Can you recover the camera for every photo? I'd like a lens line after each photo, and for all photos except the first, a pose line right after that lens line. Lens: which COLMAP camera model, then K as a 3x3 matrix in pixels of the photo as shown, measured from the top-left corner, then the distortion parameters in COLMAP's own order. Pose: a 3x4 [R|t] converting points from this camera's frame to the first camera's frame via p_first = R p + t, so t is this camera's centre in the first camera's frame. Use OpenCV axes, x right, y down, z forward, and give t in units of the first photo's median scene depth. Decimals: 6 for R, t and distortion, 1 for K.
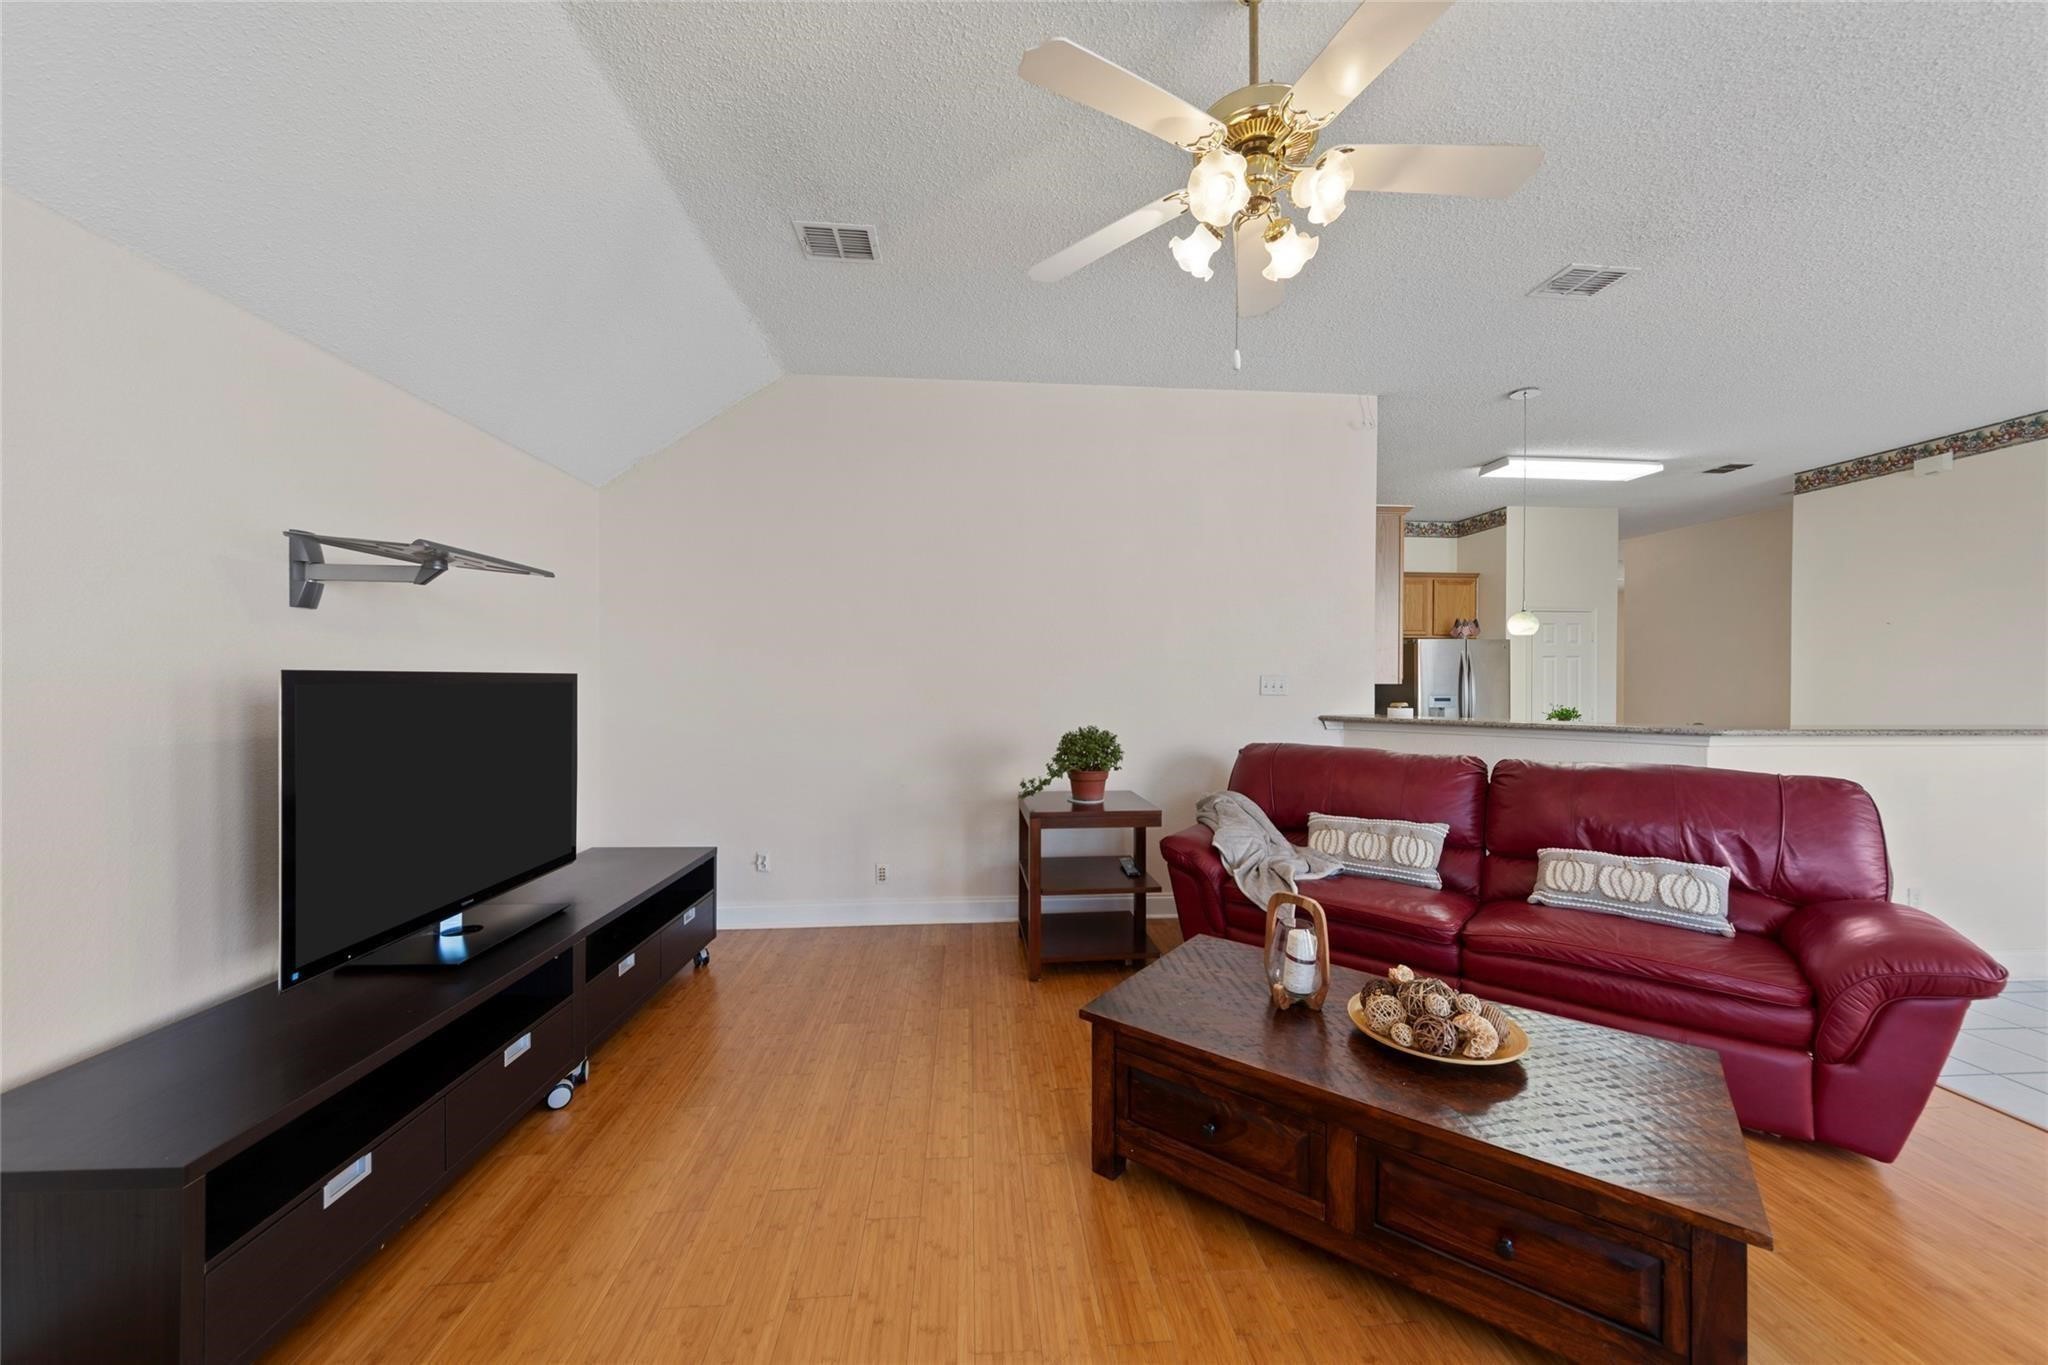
lens RADIAL K [[786.0, 0, 1029.9], [0, 786.0, 660.0], [0, 0, 1]] dist [0.000273, 0.000001]
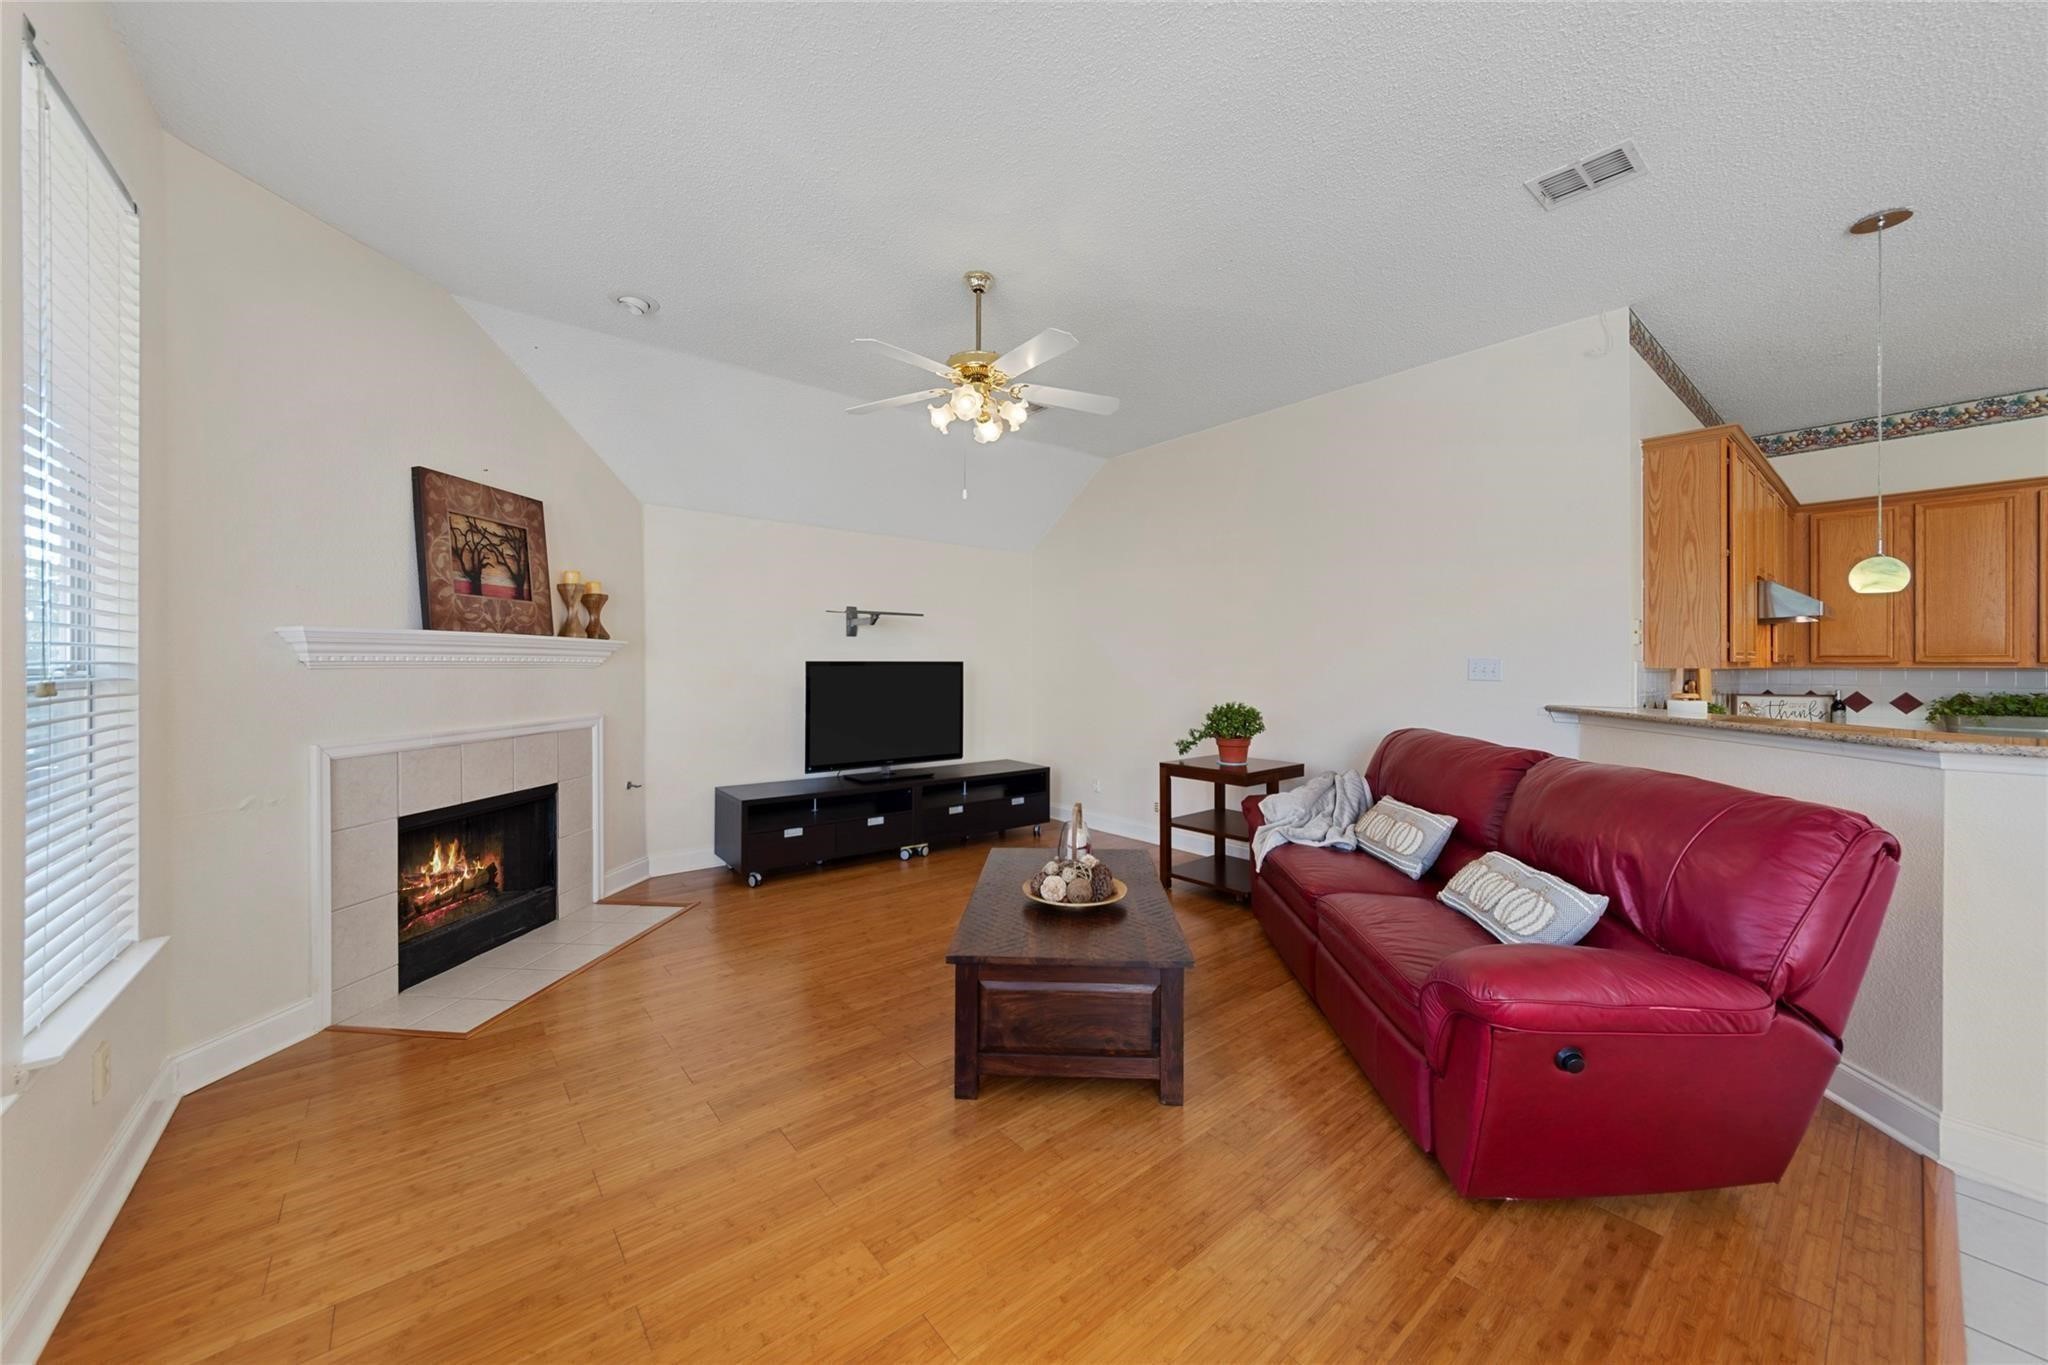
lens RADIAL K [[747.7, 0, 1025.8], [0, 747.7, 672.2], [0, 0, 1]] dist [0.000240, -0.000150]
pose [[0.550689, -0.001199, -0.834710, 0.897433], [0.015685, 0.999837, 0.008912, 0.023020], [0.834563, -0.018000, 0.550618, 0.100549]]
